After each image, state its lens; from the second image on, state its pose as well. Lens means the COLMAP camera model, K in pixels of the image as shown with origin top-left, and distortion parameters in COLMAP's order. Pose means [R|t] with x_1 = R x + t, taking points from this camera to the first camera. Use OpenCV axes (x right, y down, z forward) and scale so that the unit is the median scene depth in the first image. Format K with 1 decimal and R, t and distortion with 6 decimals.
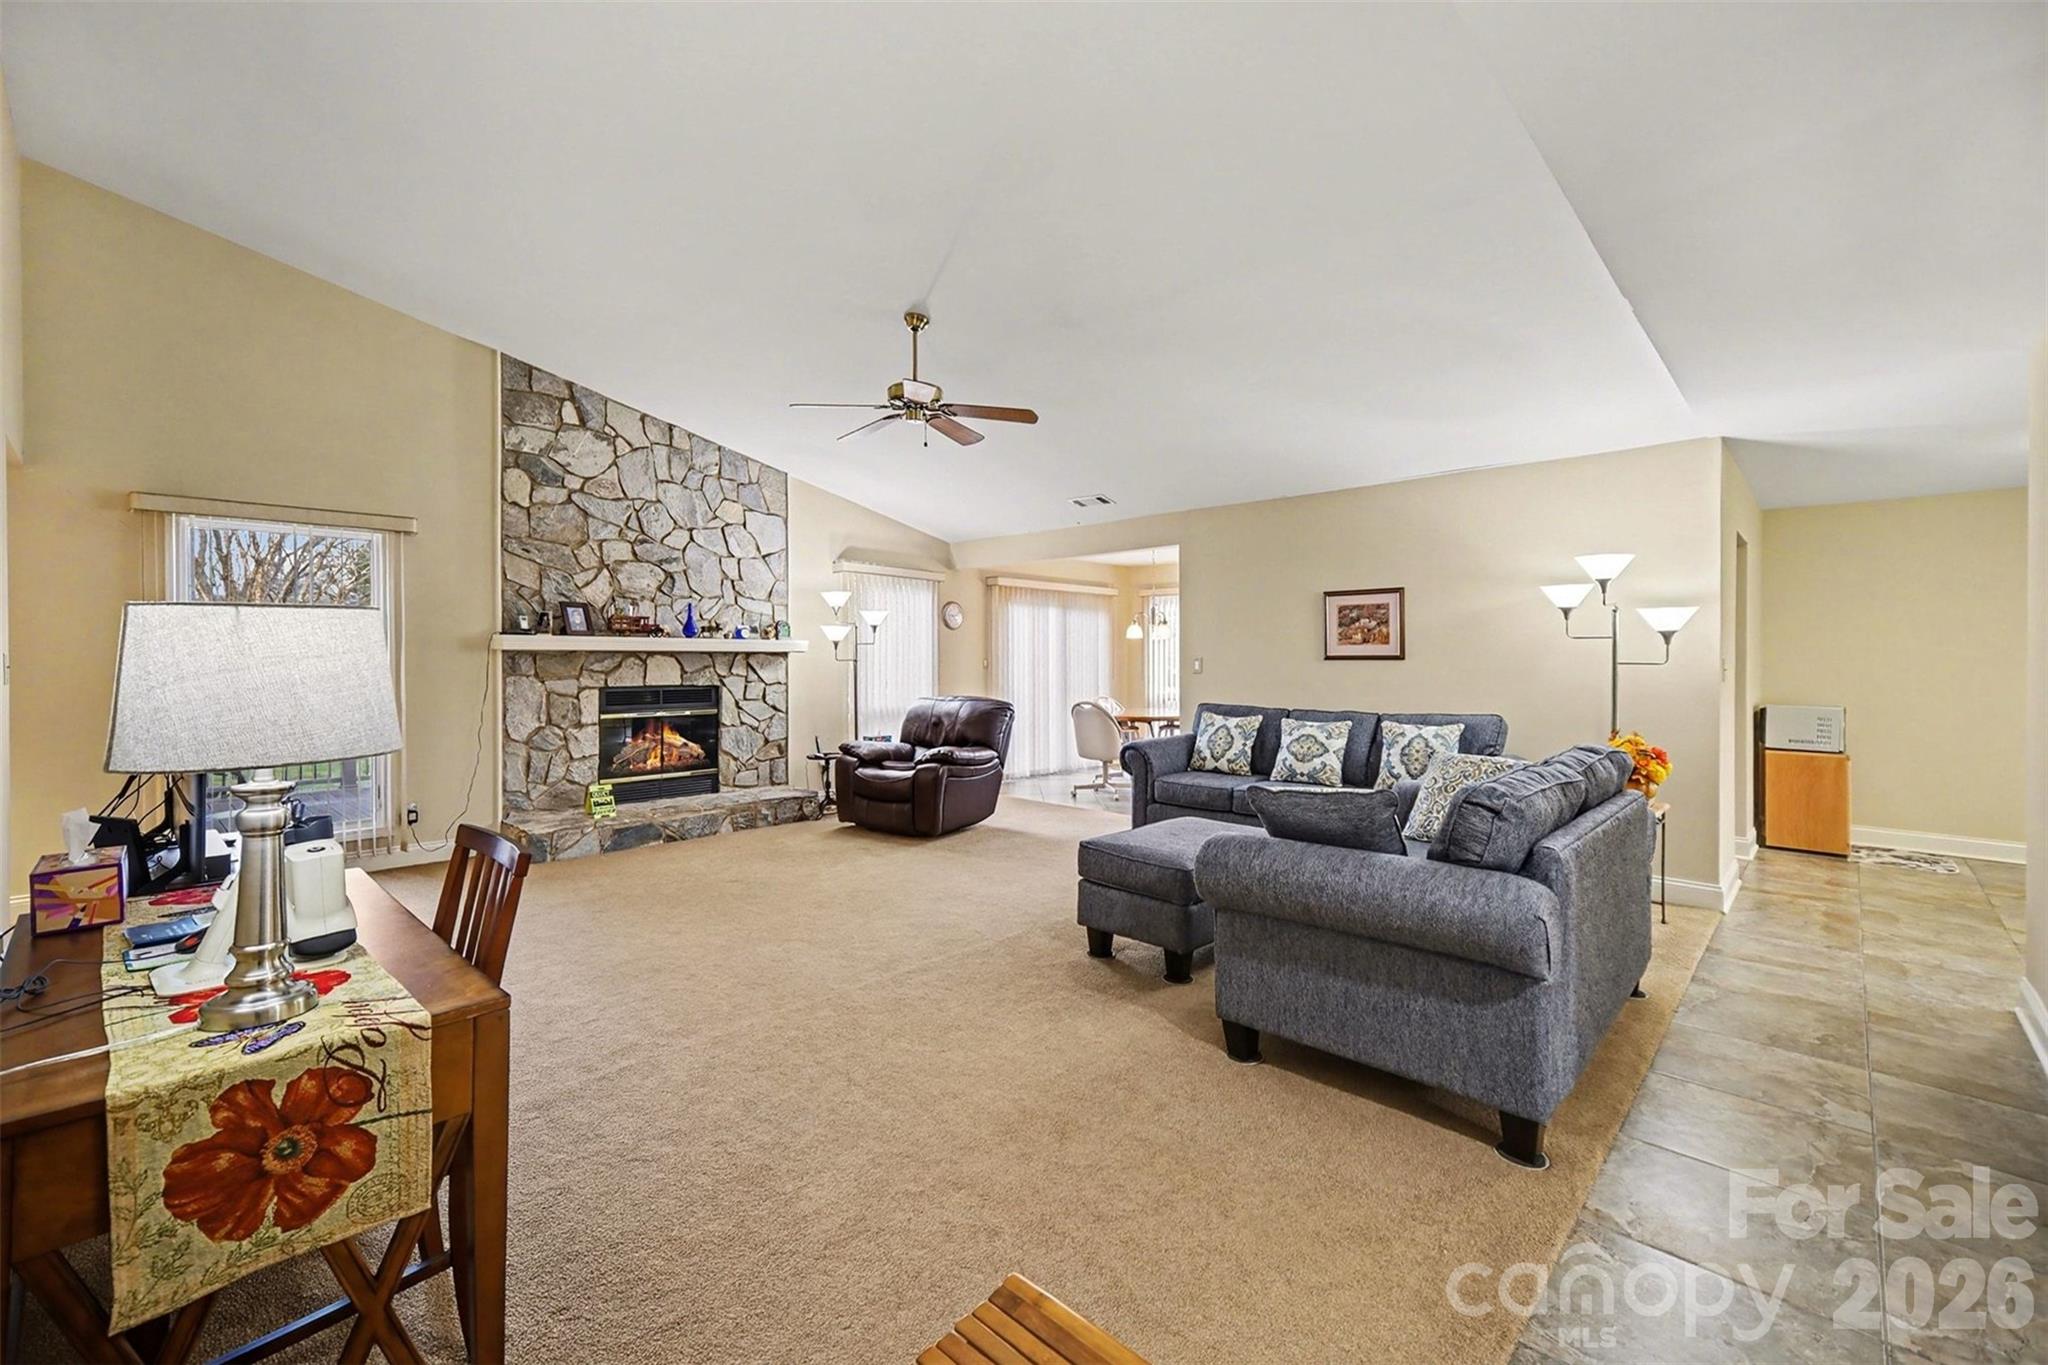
lens RADIAL K [[903.0, 0, 1023.2], [0, 903.0, 697.5], [0, 0, 1]] dist [0.013188, -0.001431]
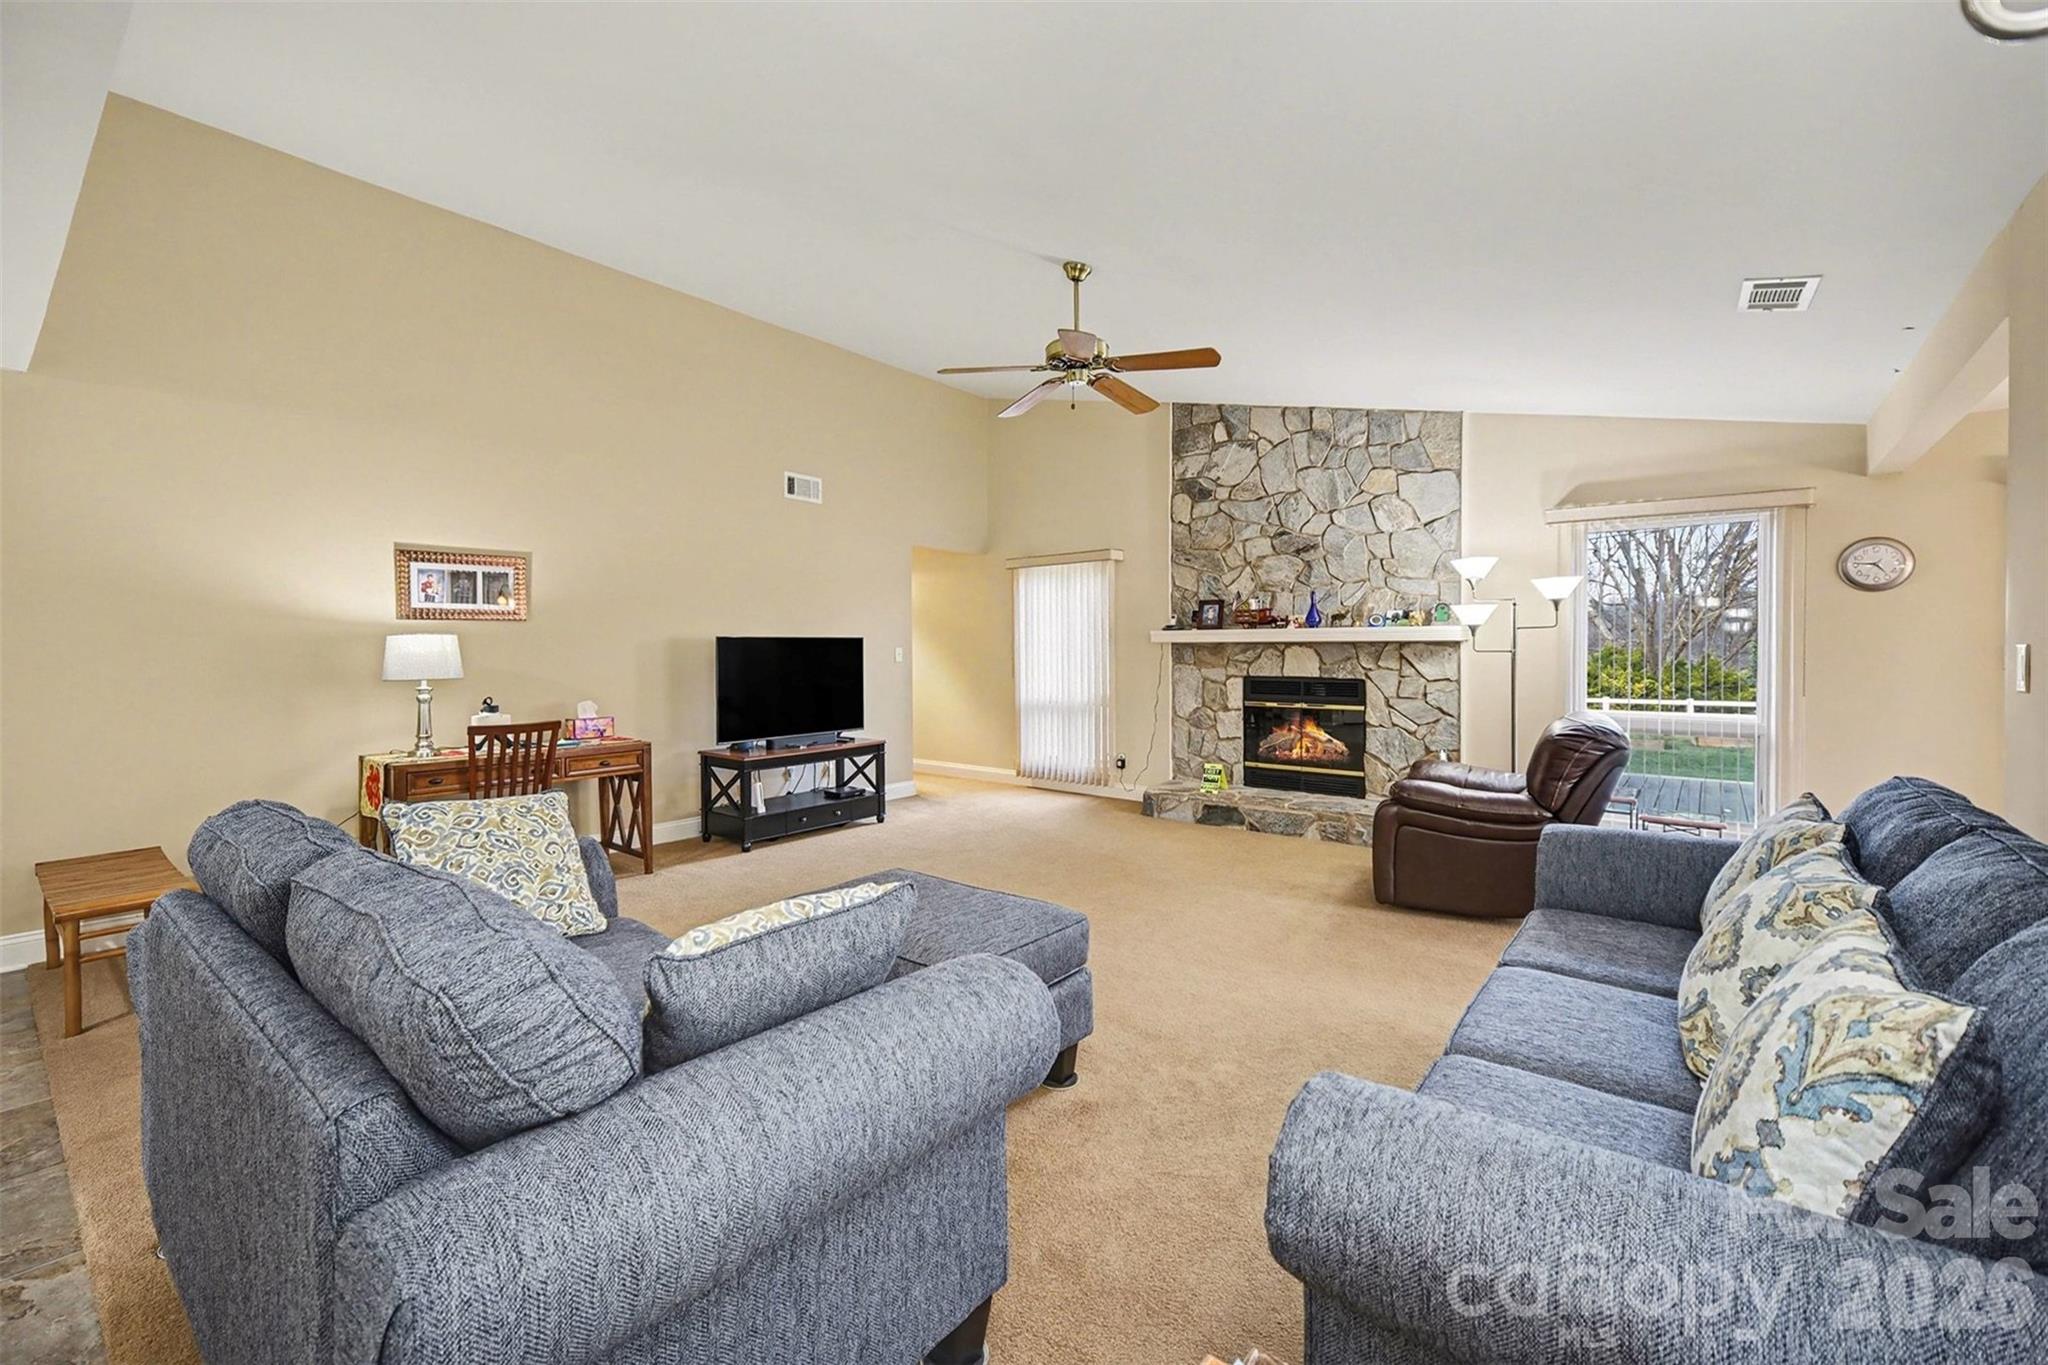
lens RADIAL K [[839.4, 0, 986.9], [0, 839.4, 675.6], [0, 0, 1]] dist [0.025464, 0.000184]
pose [[0.048731, 0.031380, -0.998319, 0.542101], [-0.041854, 0.998693, 0.029349, -0.029416], [0.997935, 0.040354, 0.049981, 0.665403]]
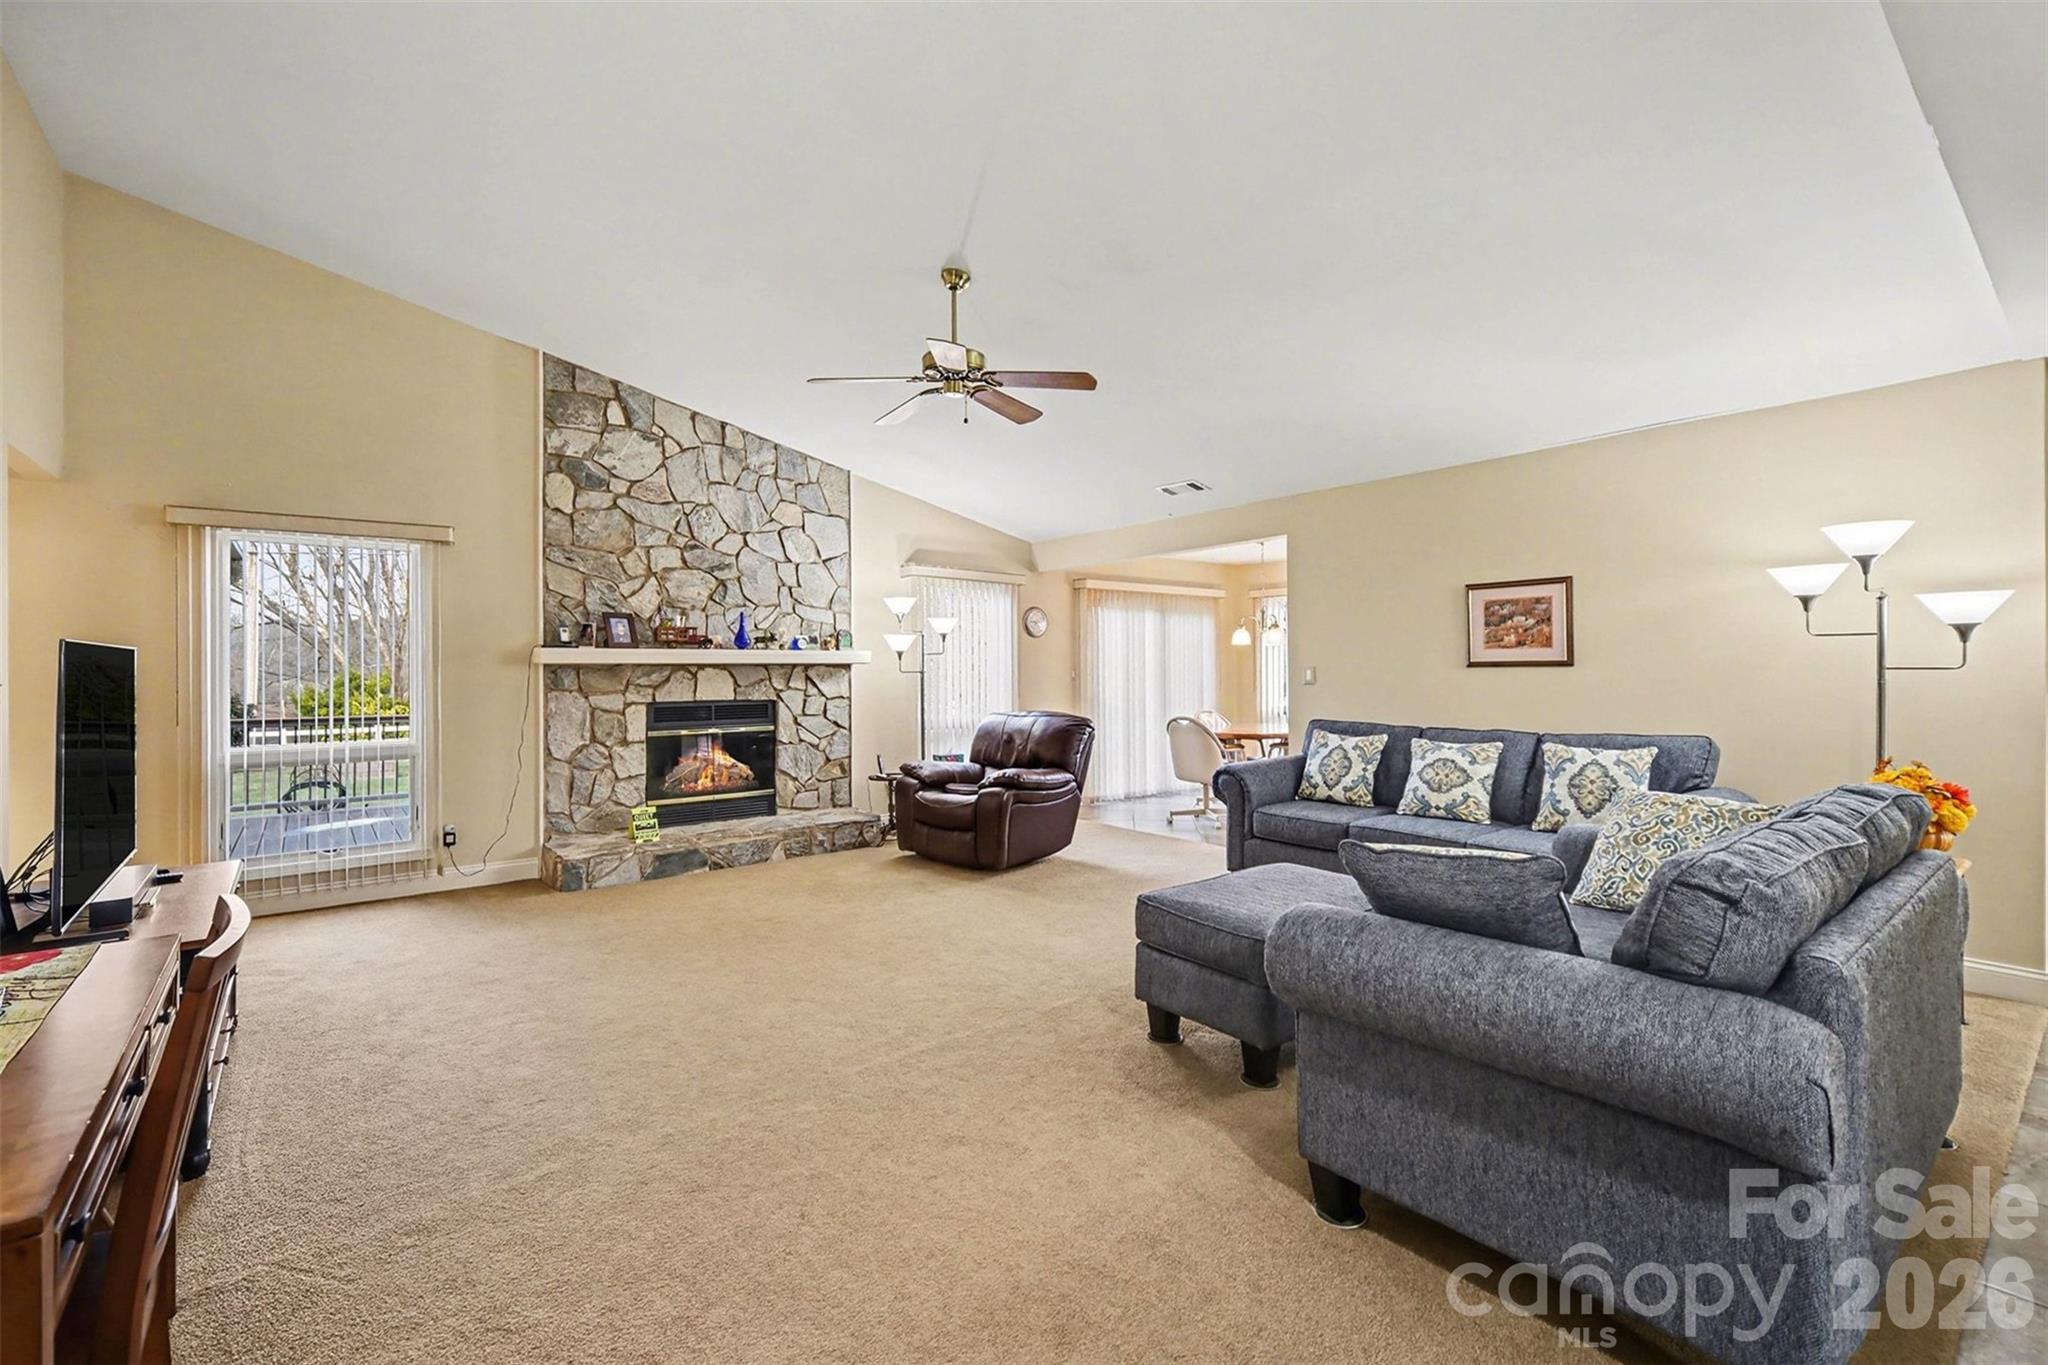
lens RADIAL K [[903.0, 0, 1014.0], [0, 903.0, 695.2], [0, 0, 1]] dist [0.013188, -0.001431]
pose [[0.988163, -0.003234, -0.153376, 0.055819], [0.001014, 0.999894, -0.014548, -0.005108], [0.153407, 0.014220, 0.988061, 0.132182]]
